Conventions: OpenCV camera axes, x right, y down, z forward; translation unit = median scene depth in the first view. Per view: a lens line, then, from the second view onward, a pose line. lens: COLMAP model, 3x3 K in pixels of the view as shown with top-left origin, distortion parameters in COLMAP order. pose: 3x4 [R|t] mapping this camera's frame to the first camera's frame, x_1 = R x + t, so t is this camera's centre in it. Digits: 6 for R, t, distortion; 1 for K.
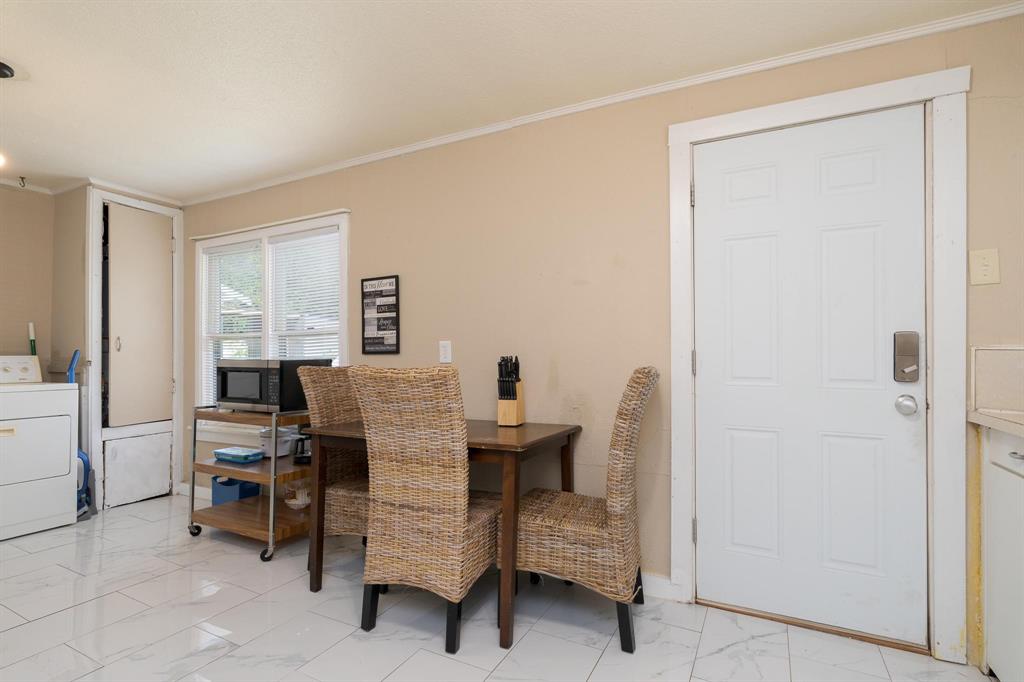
lens RADIAL K [[498.2, 0, 508.1], [0, 498.2, 348.3], [0, 0, 1]] dist [-0.001655, 0.001830]
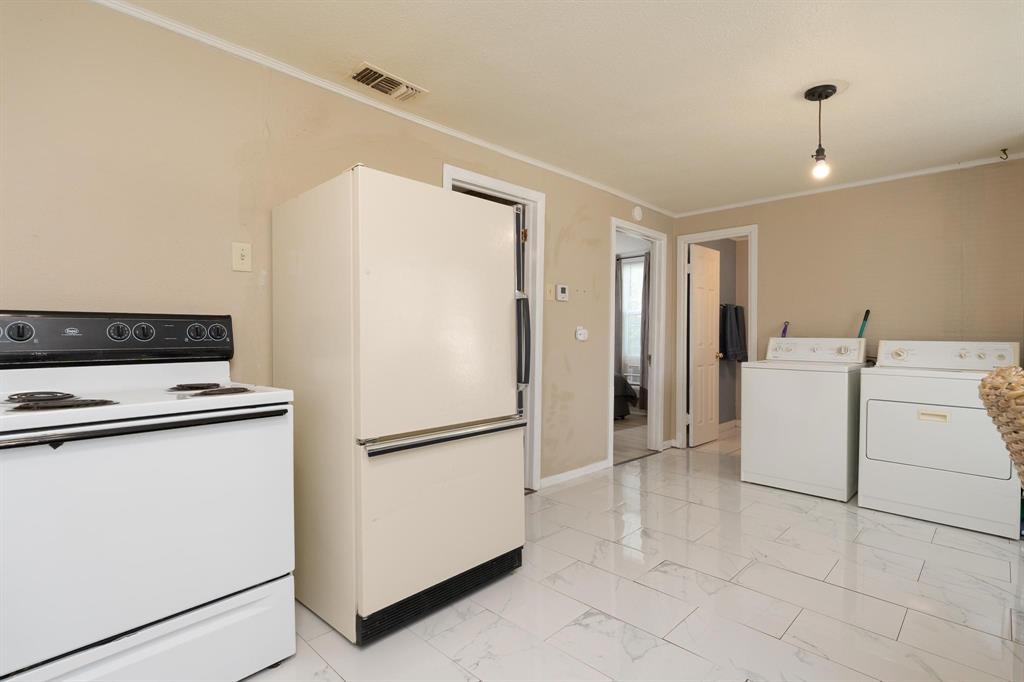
lens RADIAL K [[498.2, 0, 515.6], [0, 498.2, 339.6], [0, 0, 1]] dist [-0.001655, 0.001830]
pose [[-0.292719, 0.008339, -0.956162, 0.173728], [0.001637, 0.999965, 0.008220, 0.000777], [0.956197, 0.000841, -0.292722, 0.393258]]
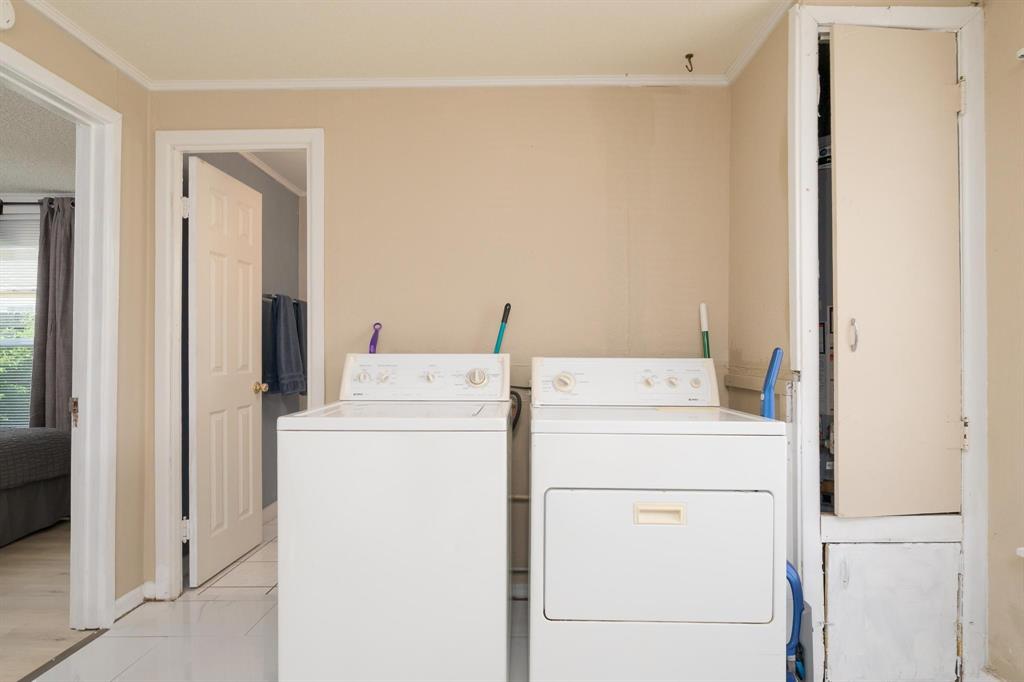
lens RADIAL K [[528.8, 0, 519.8], [0, 528.8, 345.3], [0, 0, 1]] dist [-0.005290, -0.001898]
pose [[0.462912, -0.009409, -0.886354, -0.505679], [0.006210, 0.999954, -0.007372, 0.002610], [0.886382, -0.002092, 0.462949, 0.519868]]
